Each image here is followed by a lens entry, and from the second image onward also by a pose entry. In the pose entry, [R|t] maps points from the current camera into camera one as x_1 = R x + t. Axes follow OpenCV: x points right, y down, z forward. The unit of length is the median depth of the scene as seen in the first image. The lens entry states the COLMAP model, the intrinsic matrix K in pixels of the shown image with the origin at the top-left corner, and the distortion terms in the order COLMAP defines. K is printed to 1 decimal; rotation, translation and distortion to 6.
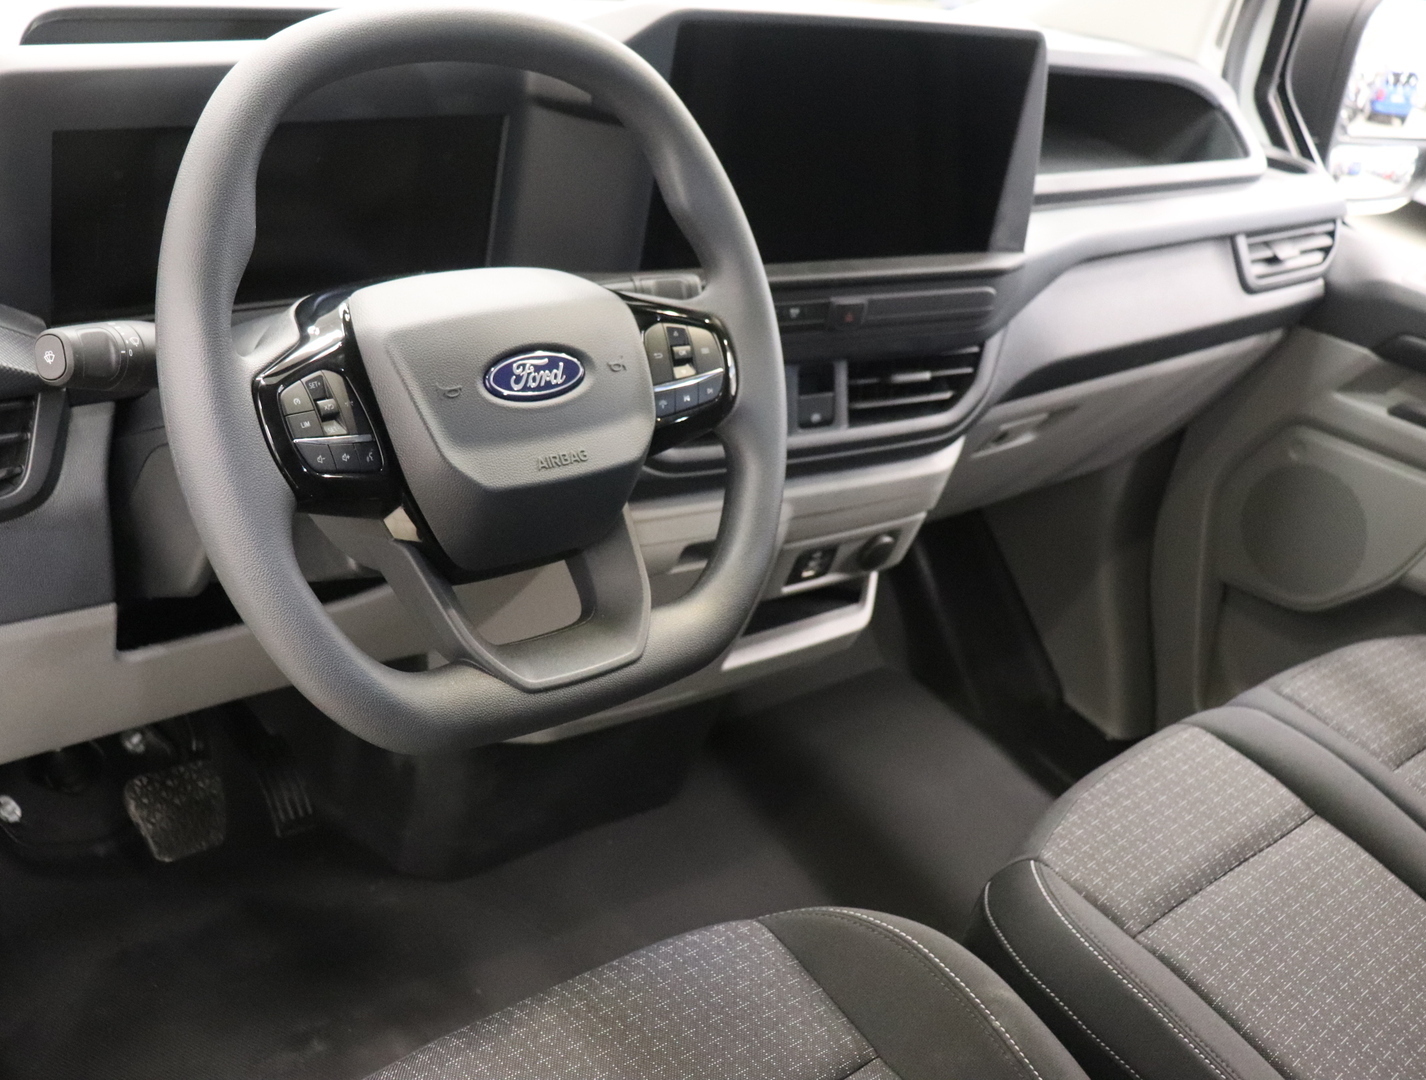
lens RADIAL K [[1672.3, 0, 713.0], [0, 1672.3, 540.0], [0, 0, 1]] dist [-0.073205, -0.011388]
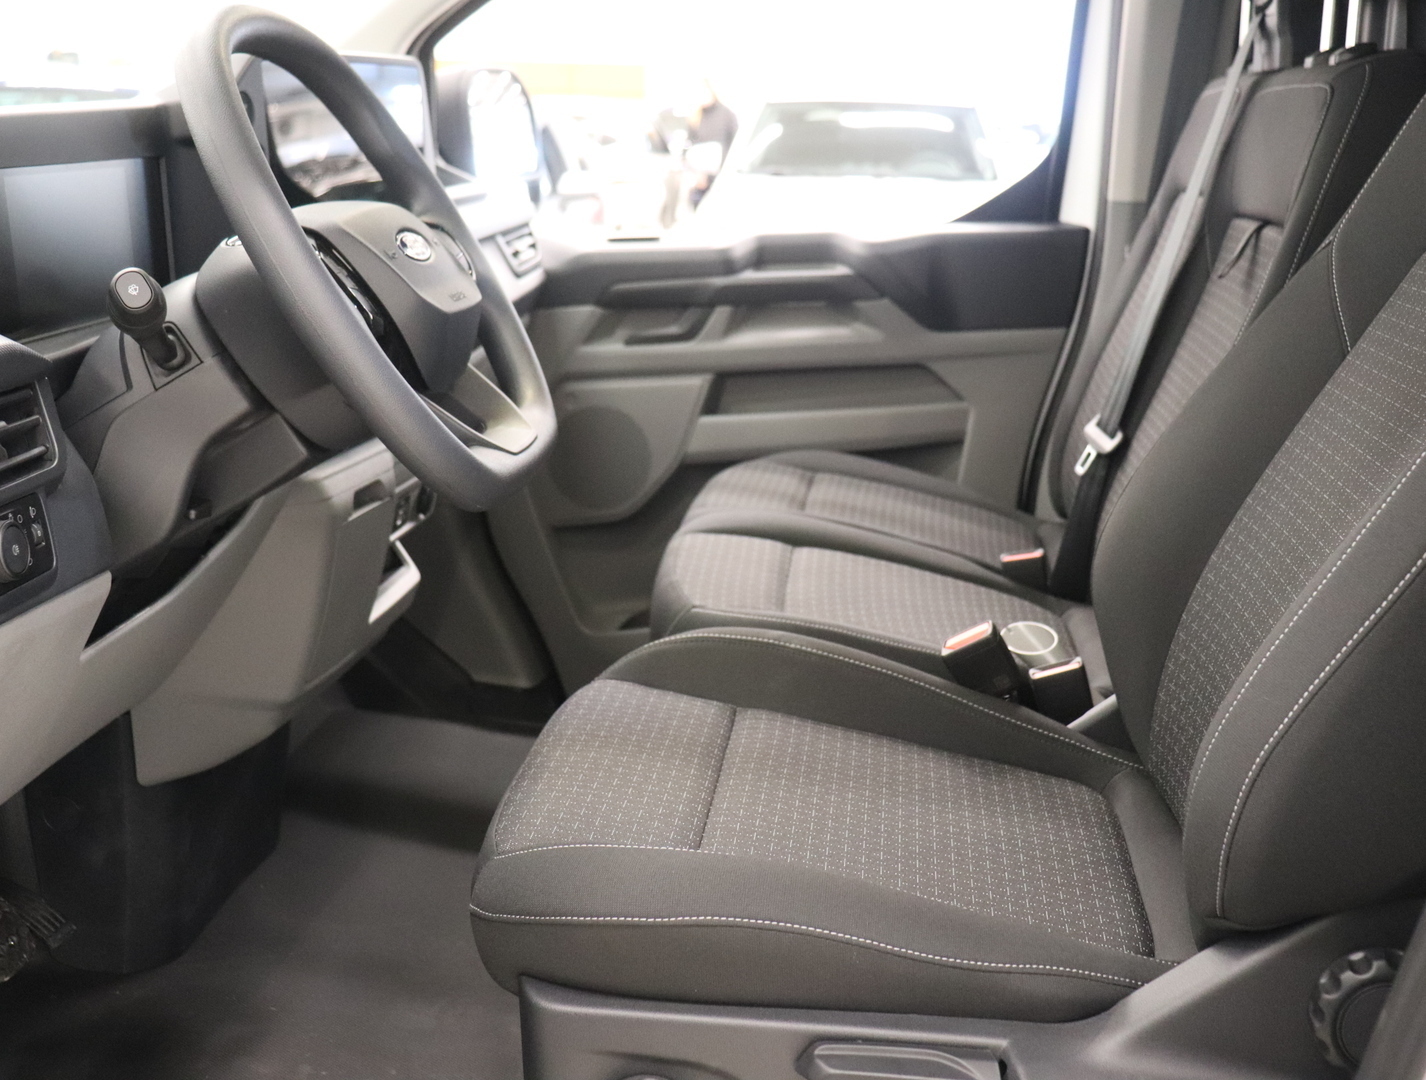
lens RADIAL K [[1672.3, 0, 713.0], [0, 1672.3, 540.0], [0, 0, 1]] dist [-0.073205, -0.011388]
pose [[0.733165, -0.340564, 0.588630, -0.756822], [0.429892, 0.902785, -0.013126, 0.222940], [-0.526936, 0.262670, 0.808296, -0.144540]]
